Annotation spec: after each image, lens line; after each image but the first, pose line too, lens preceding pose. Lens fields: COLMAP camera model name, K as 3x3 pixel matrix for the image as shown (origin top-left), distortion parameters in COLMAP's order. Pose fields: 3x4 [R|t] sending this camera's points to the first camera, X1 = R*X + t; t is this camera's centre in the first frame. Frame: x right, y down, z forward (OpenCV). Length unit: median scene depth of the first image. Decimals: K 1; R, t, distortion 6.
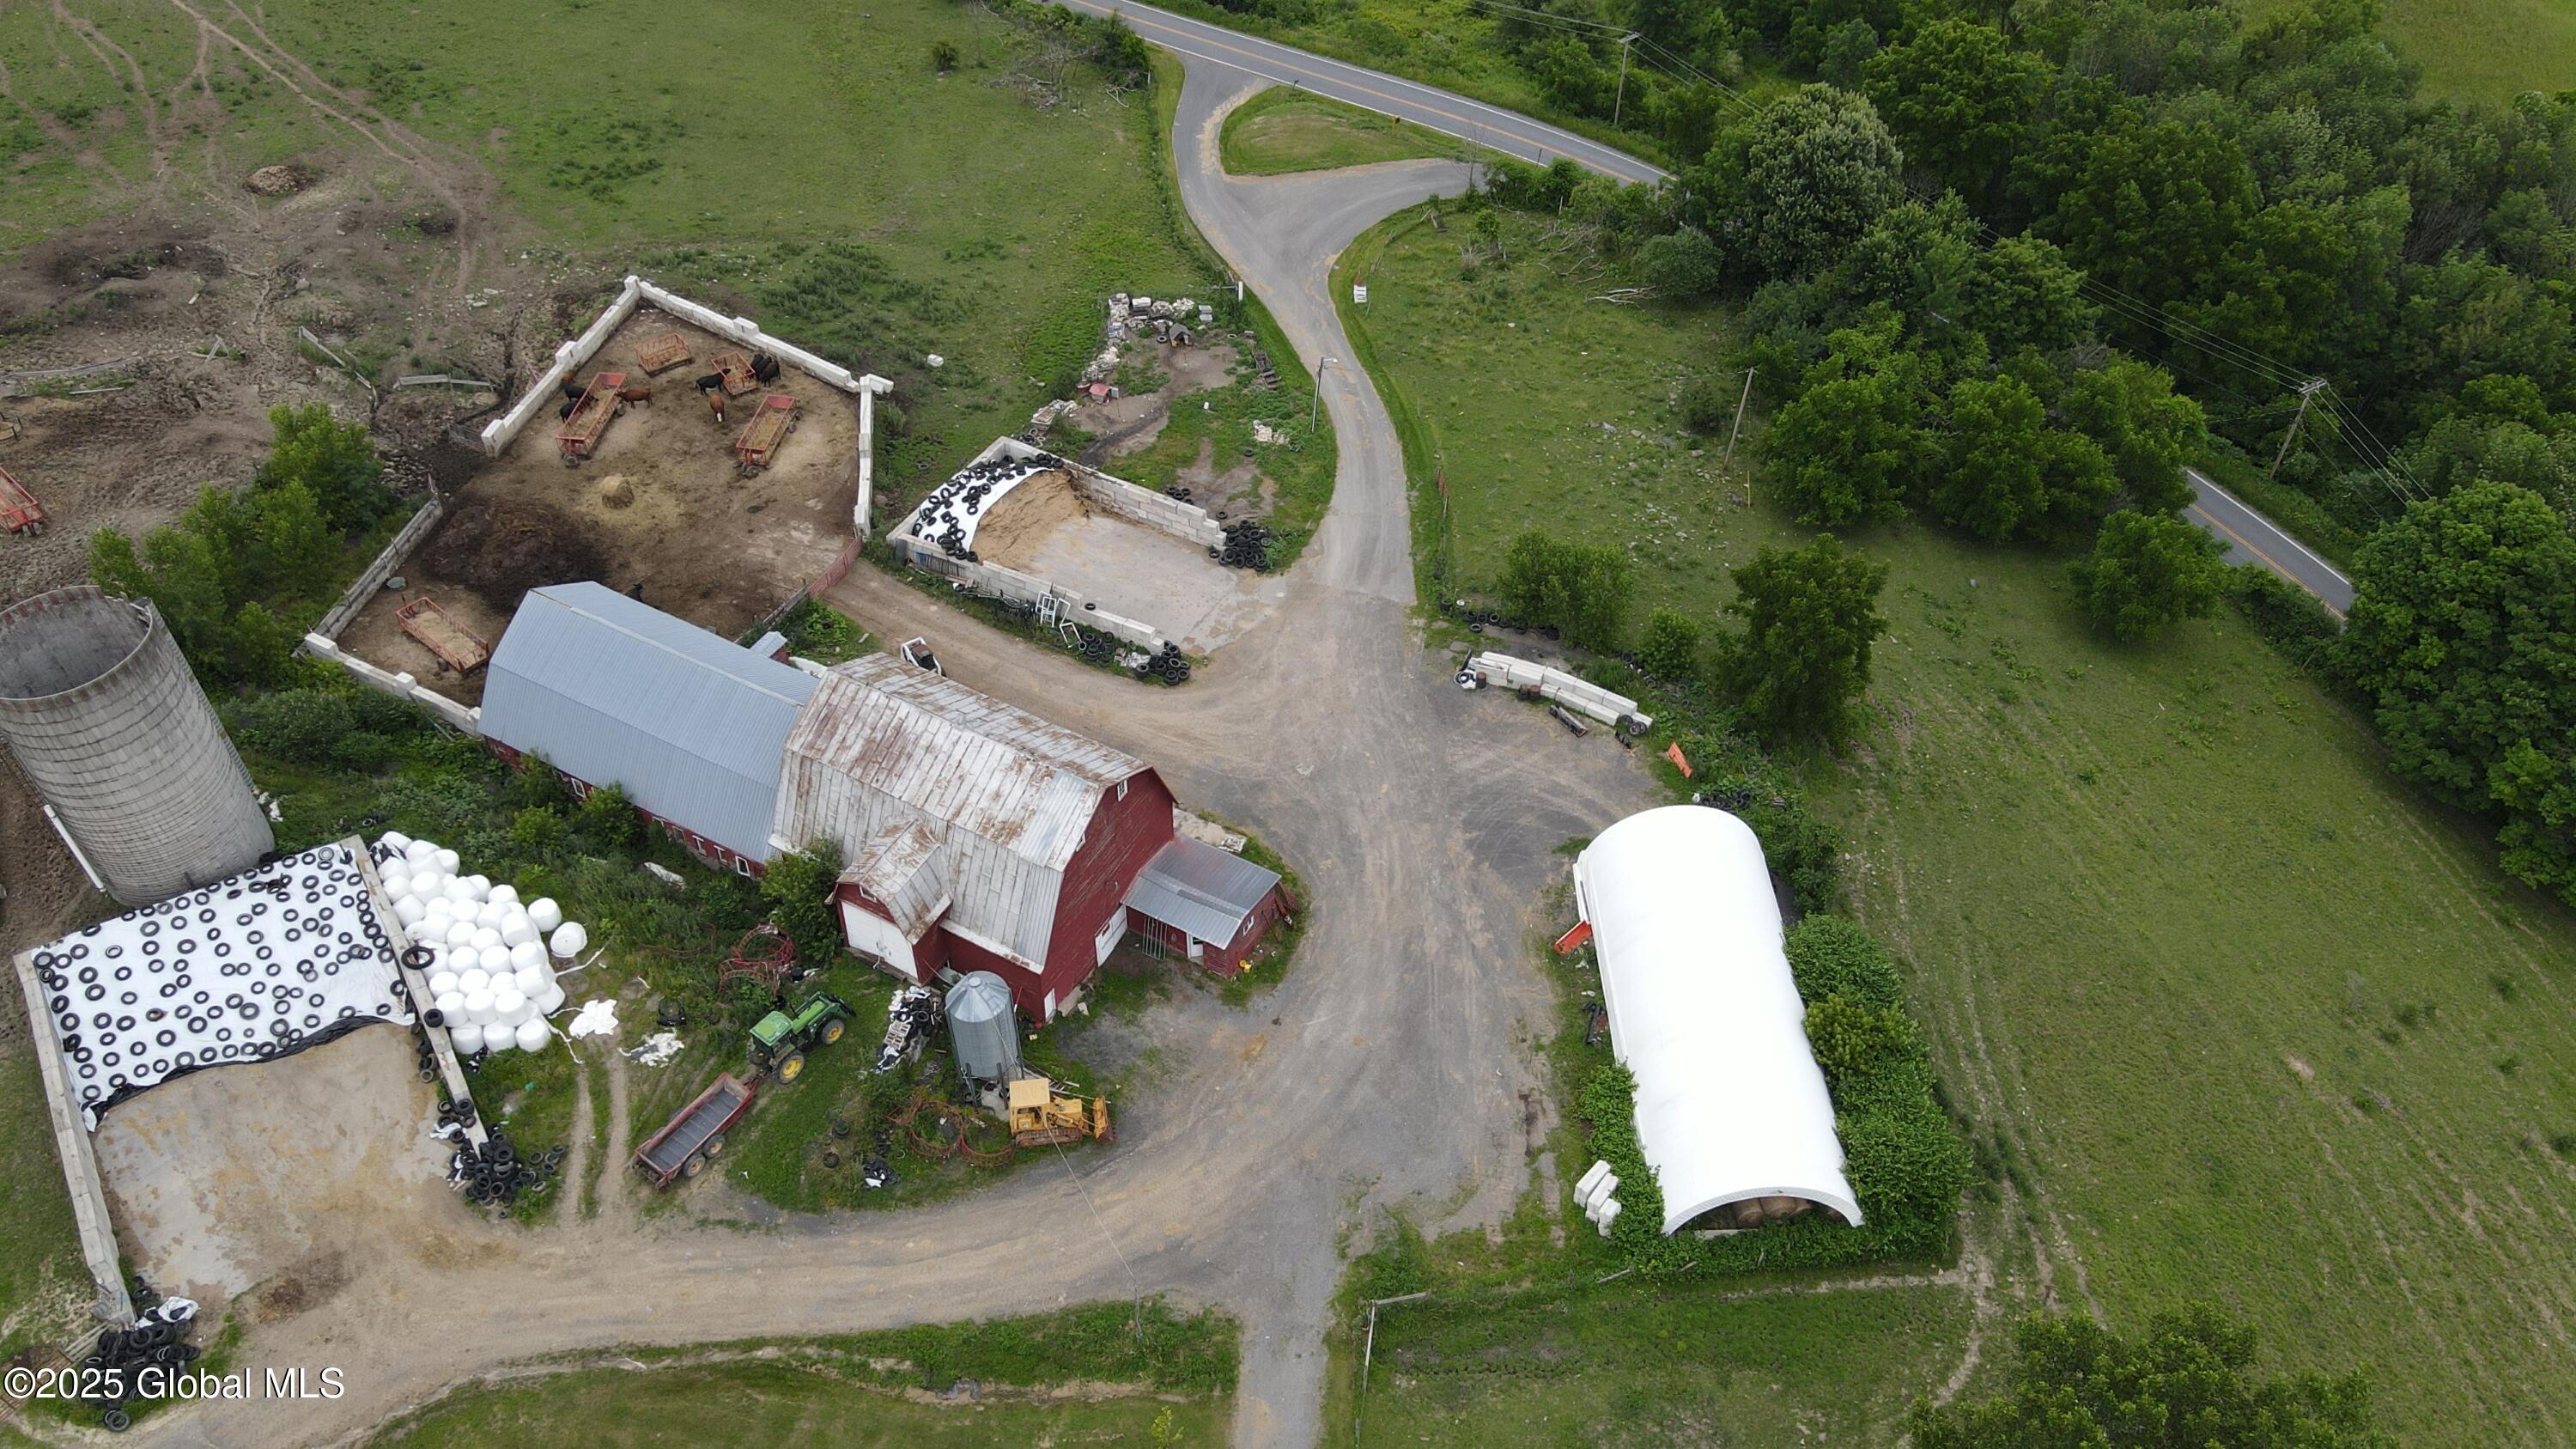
lens RADIAL K [[1905.0, 0, 1273.2], [0, 1905.0, 716.7], [0, 0, 1]] dist [-0.003652, 0.030763]
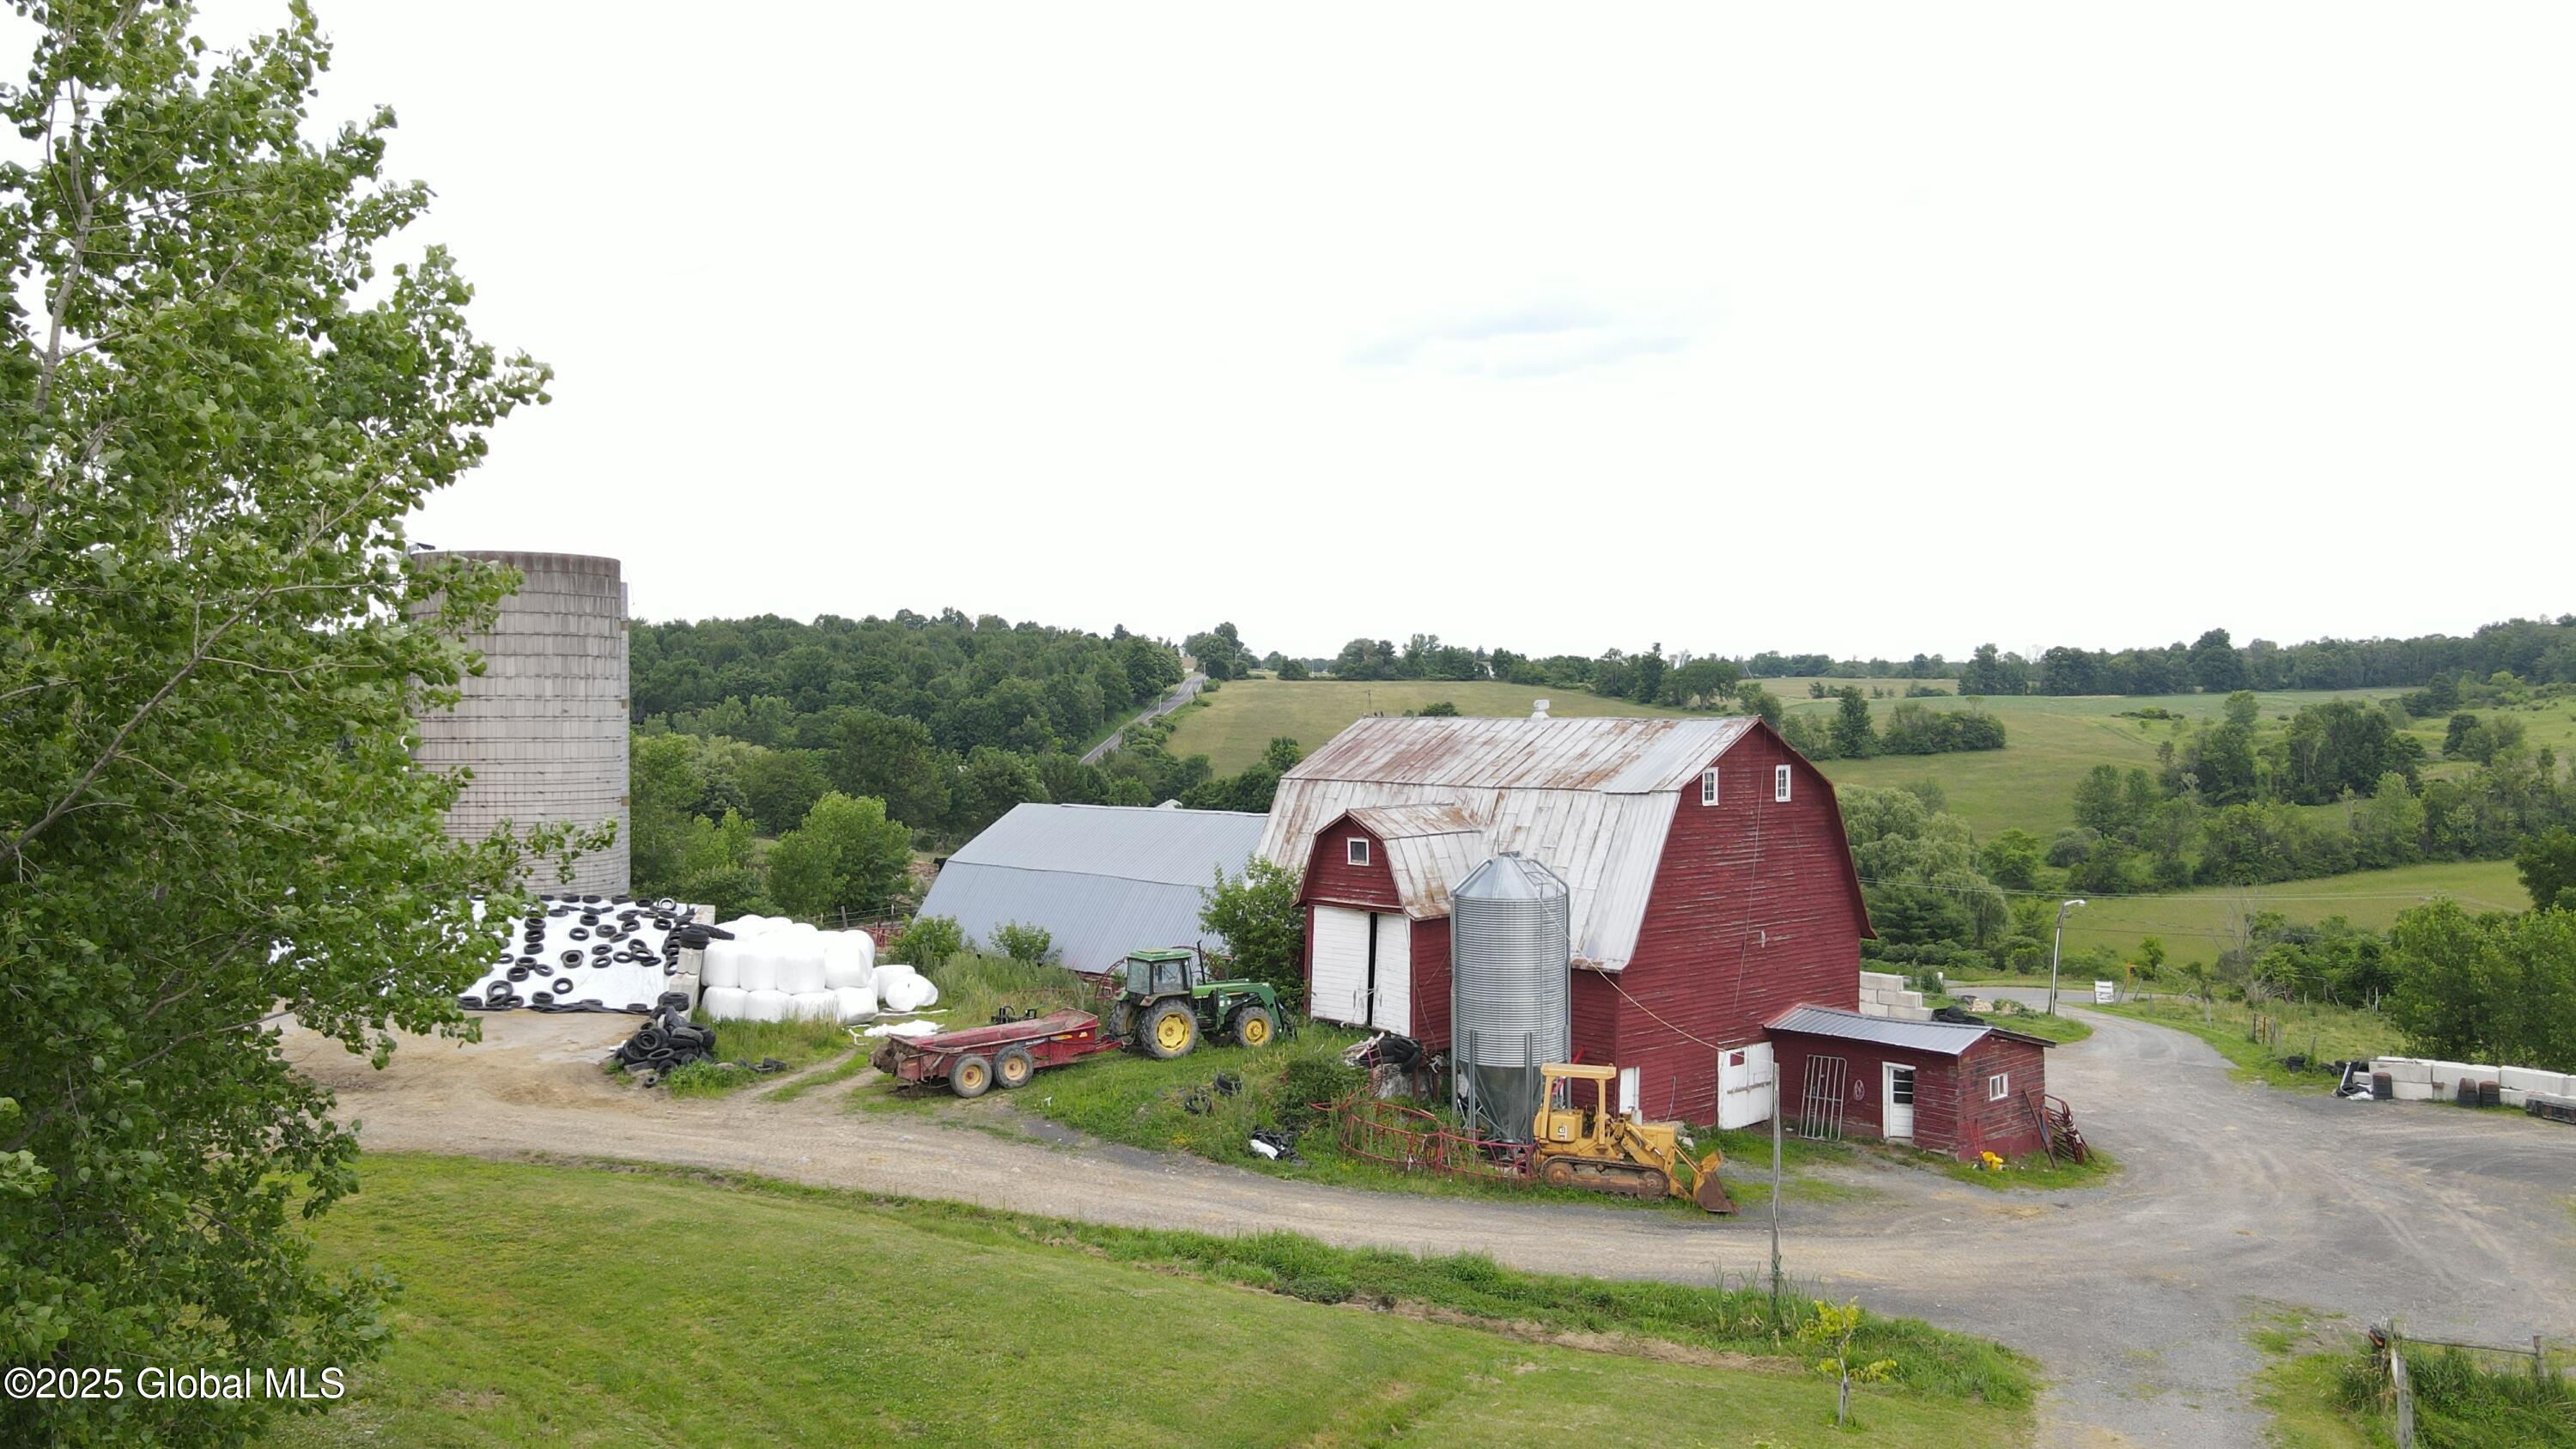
lens RADIAL K [[1905.0, 0, 1266.5], [0, 1905.0, 718.3], [0, 0, 1]] dist [-0.003652, 0.030763]
pose [[0.943883, 0.000593, -0.330279, -0.032610], [-0.232158, 0.712464, -0.662191, 0.477776], [0.234919, 0.701708, 0.672621, 0.526849]]
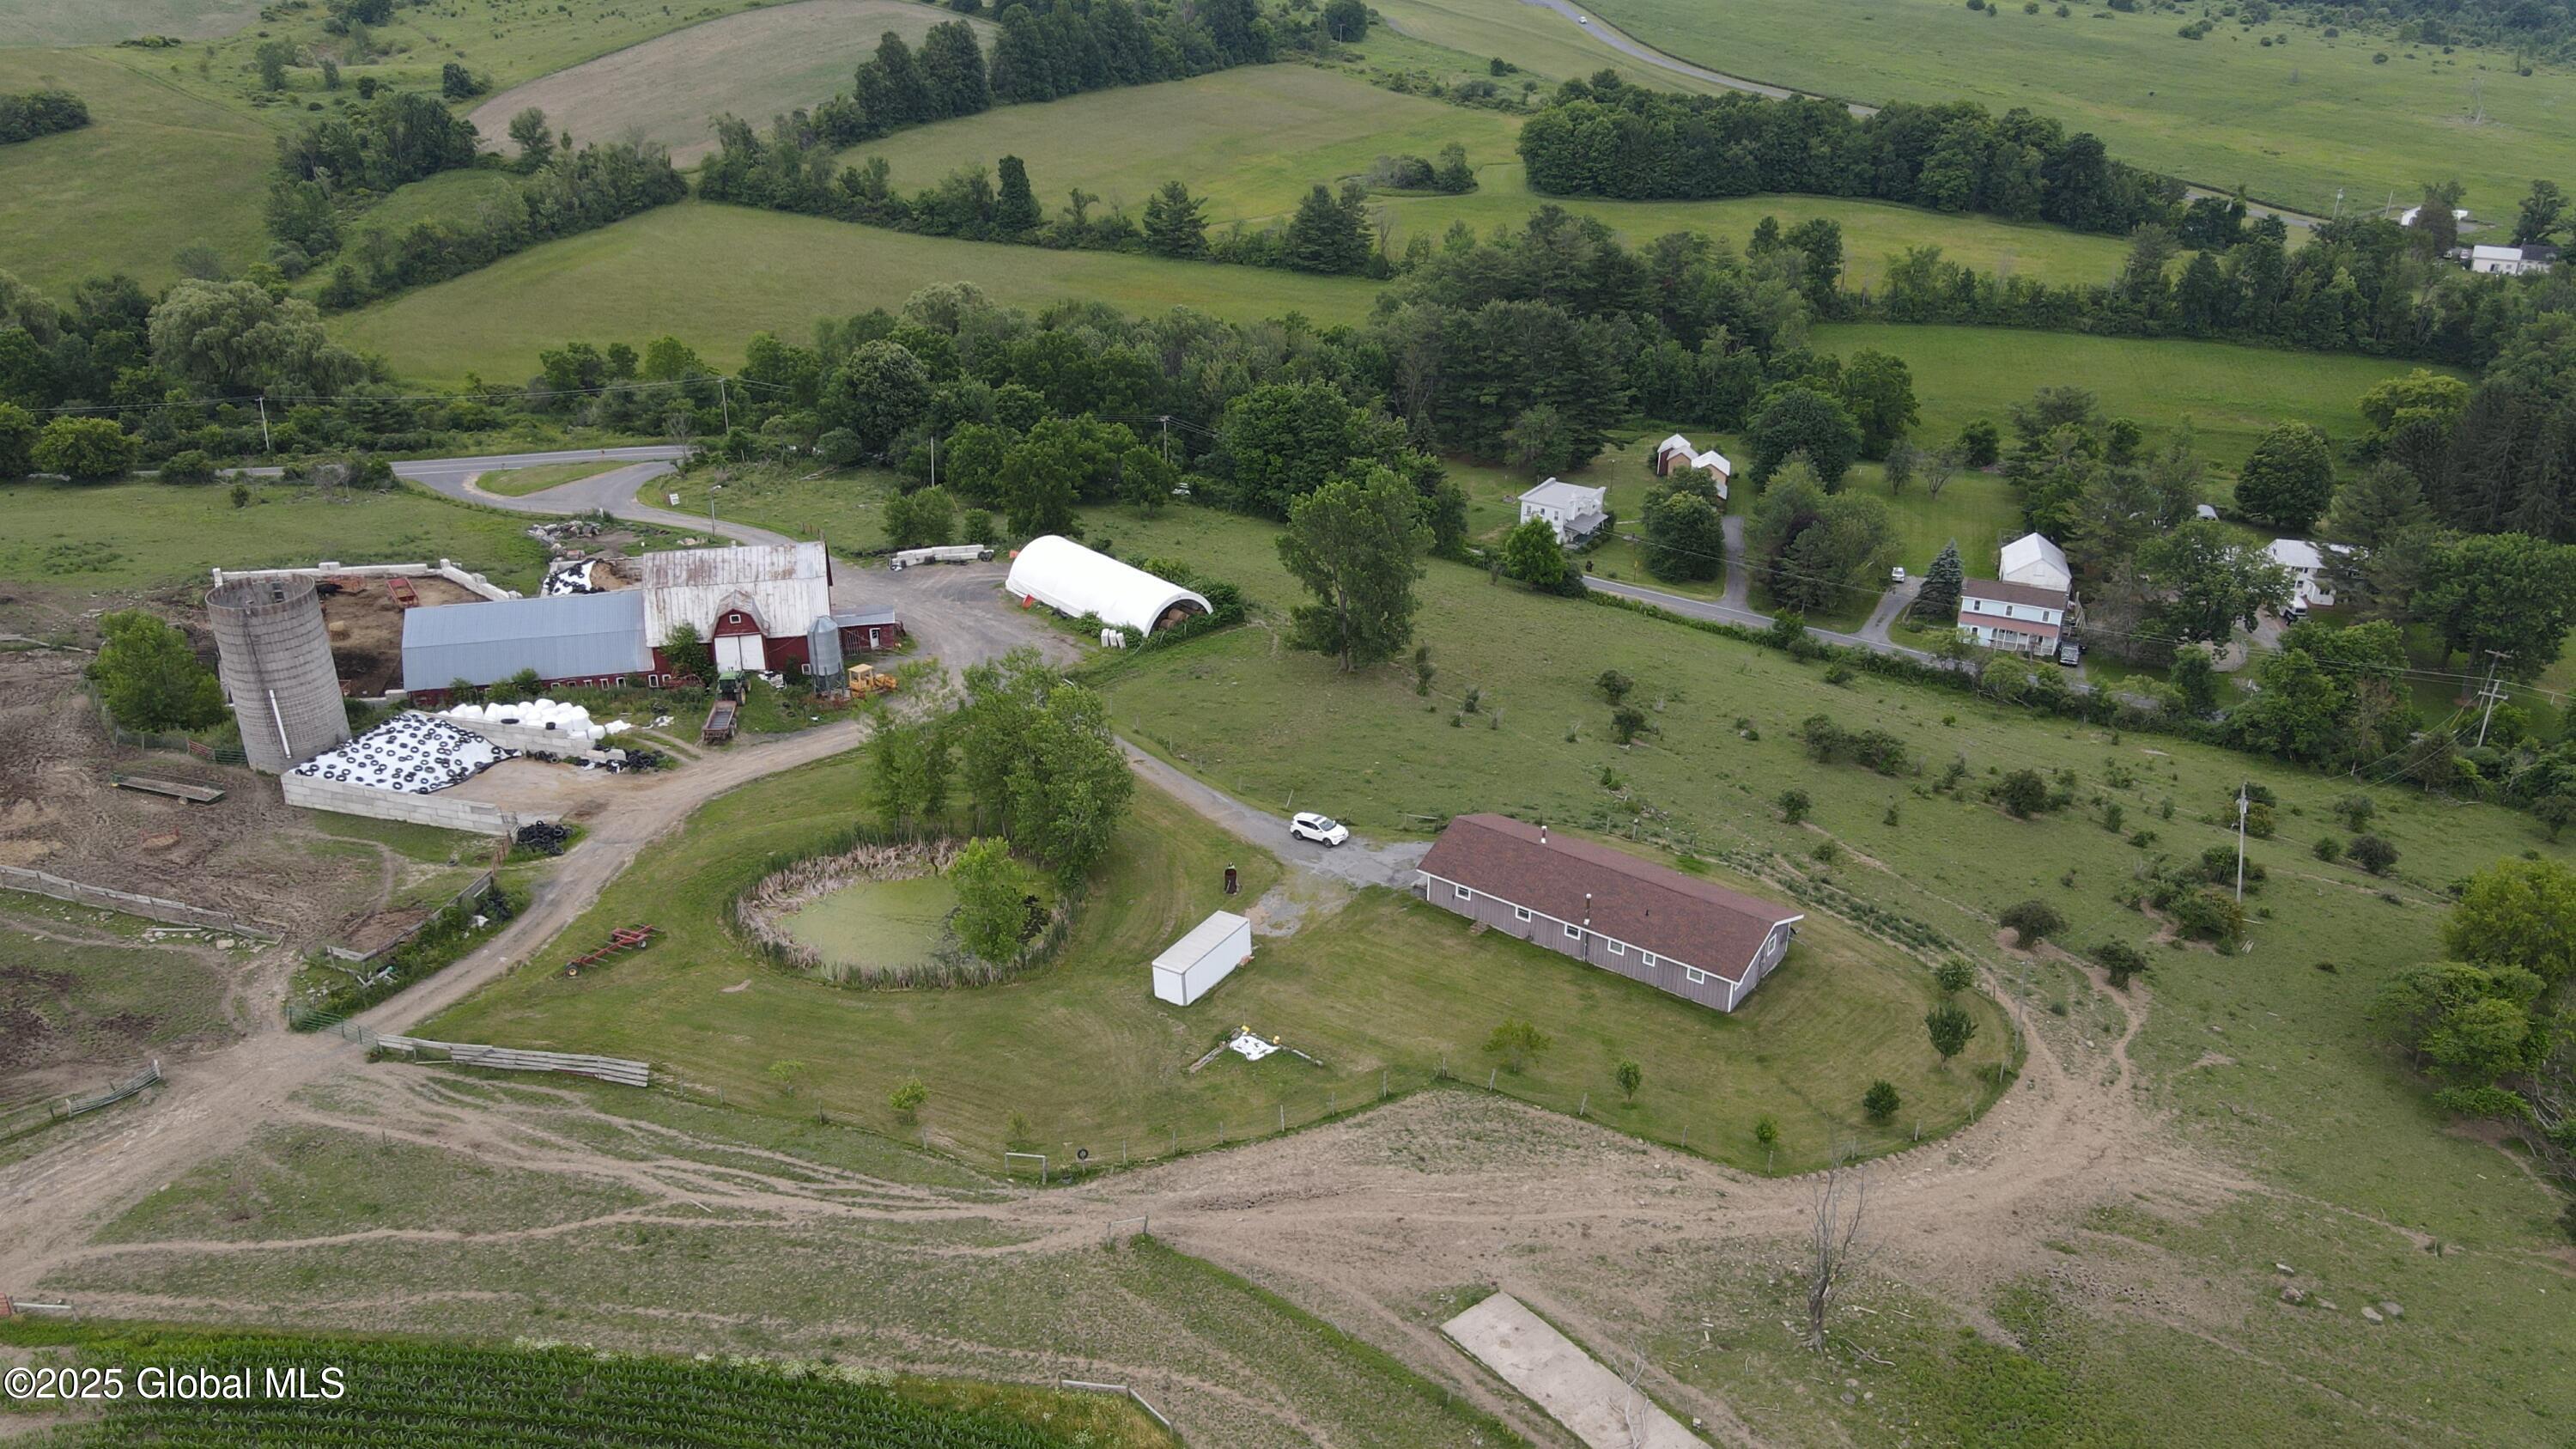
lens RADIAL K [[1905.0, 0, 1264.5], [0, 1905.0, 710.4], [0, 0, 1]] dist [-0.003652, 0.030763]
pose [[0.759206, -0.276011, 0.589428, -0.951981], [0.457755, 0.870229, -0.182104, 0.758453], [-0.462674, 0.408067, 0.787028, -0.720545]]
